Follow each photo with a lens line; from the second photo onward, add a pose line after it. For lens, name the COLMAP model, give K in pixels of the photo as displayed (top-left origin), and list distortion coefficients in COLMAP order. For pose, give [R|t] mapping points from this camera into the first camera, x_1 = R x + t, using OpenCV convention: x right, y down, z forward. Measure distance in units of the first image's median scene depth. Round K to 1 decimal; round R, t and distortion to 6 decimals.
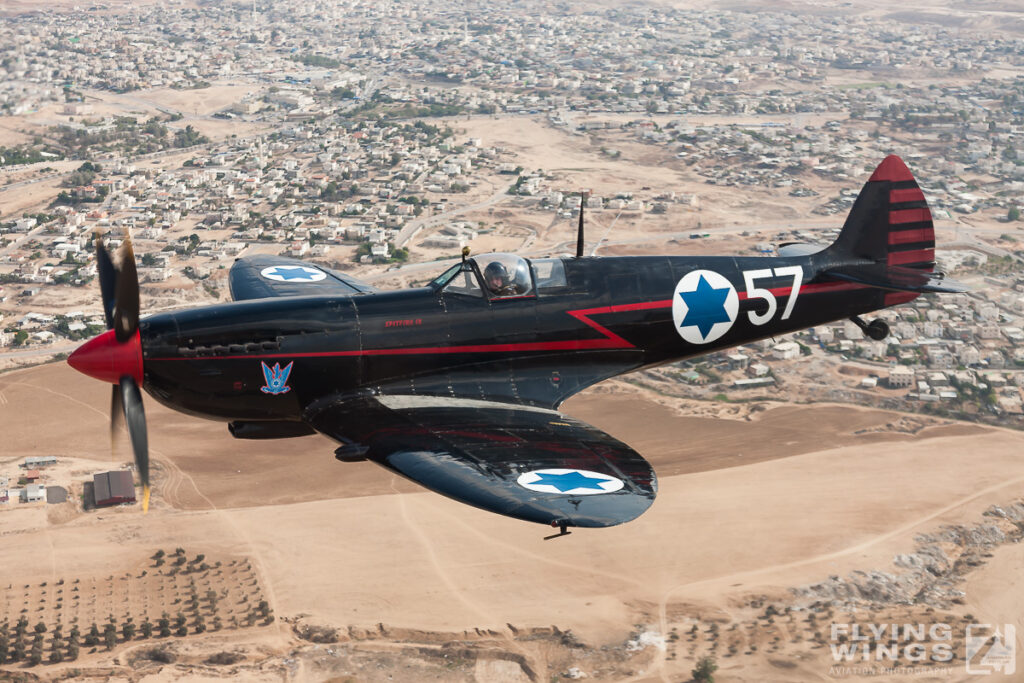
lens RADIAL K [[1618.4, 0, 506.8], [0, 1618.4, 343.1], [0, 0, 1]] dist [0.187696, 0.000000]
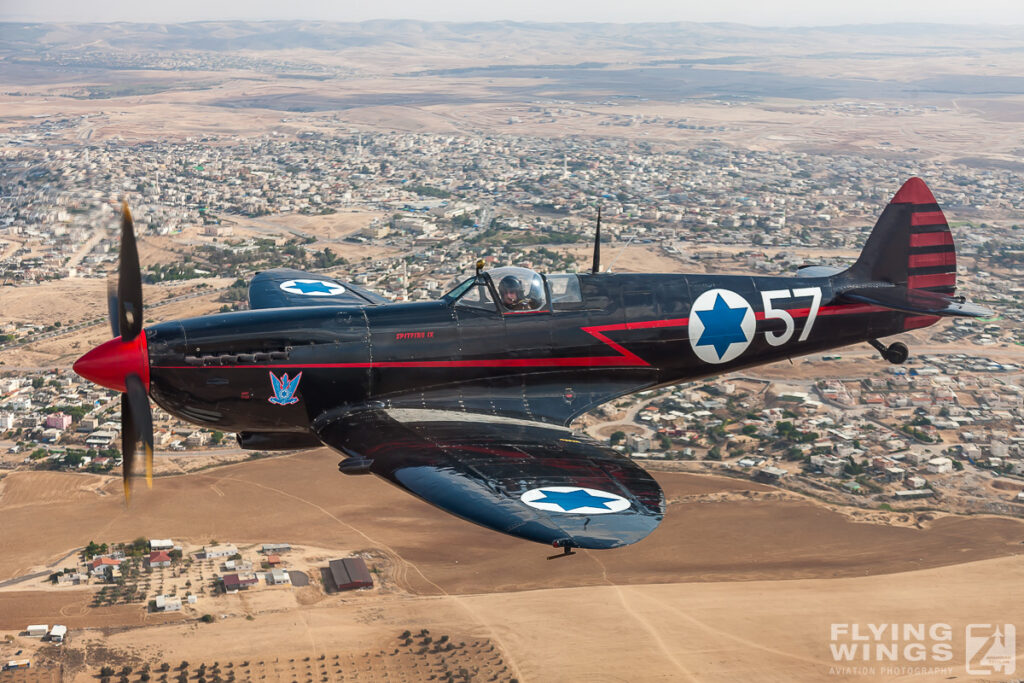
lens RADIAL K [[1537.1, 0, 508.9], [0, 1537.1, 347.5], [0, 0, 1]] dist [0.159612, 0.000000]
pose [[0.999617, 0.019567, -0.019579, 0.011624], [-0.019812, 0.999727, -0.012396, 0.005024], [0.019331, 0.012779, 0.999731, 0.060683]]
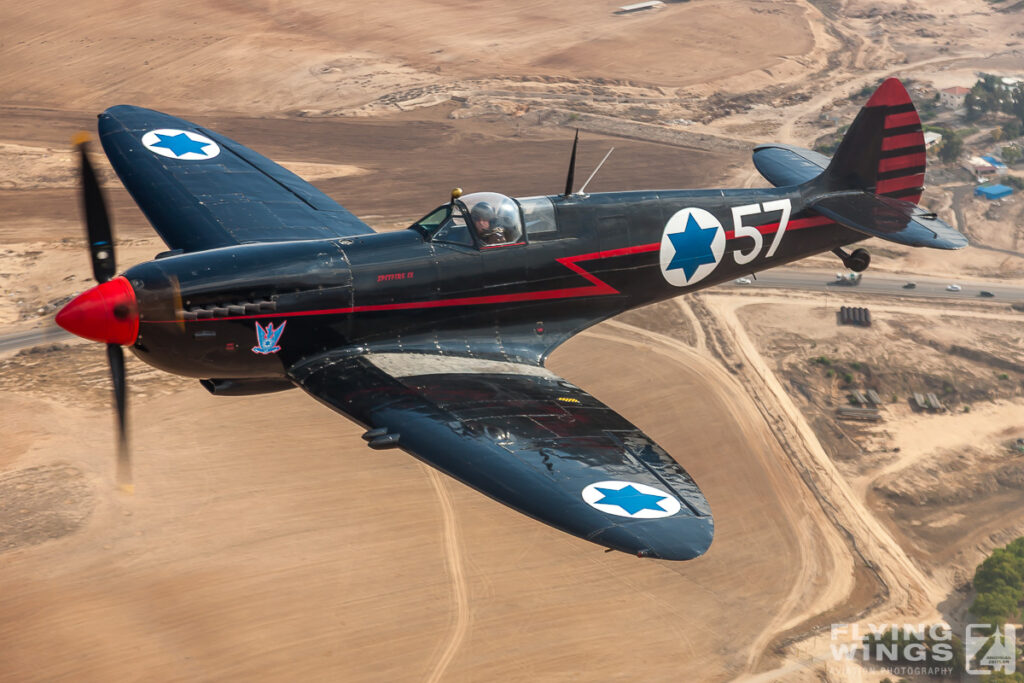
lens RADIAL K [[2862.5, 0, 512.3], [0, 2862.5, 340.0], [0, 0, 1]] dist [0.326069, 0.000000]
pose [[0.982546, 0.025907, 0.184204, -0.289283], [-0.056155, 0.985365, 0.160943, -0.236923], [-0.177339, -0.168477, 0.969622, -0.598870]]
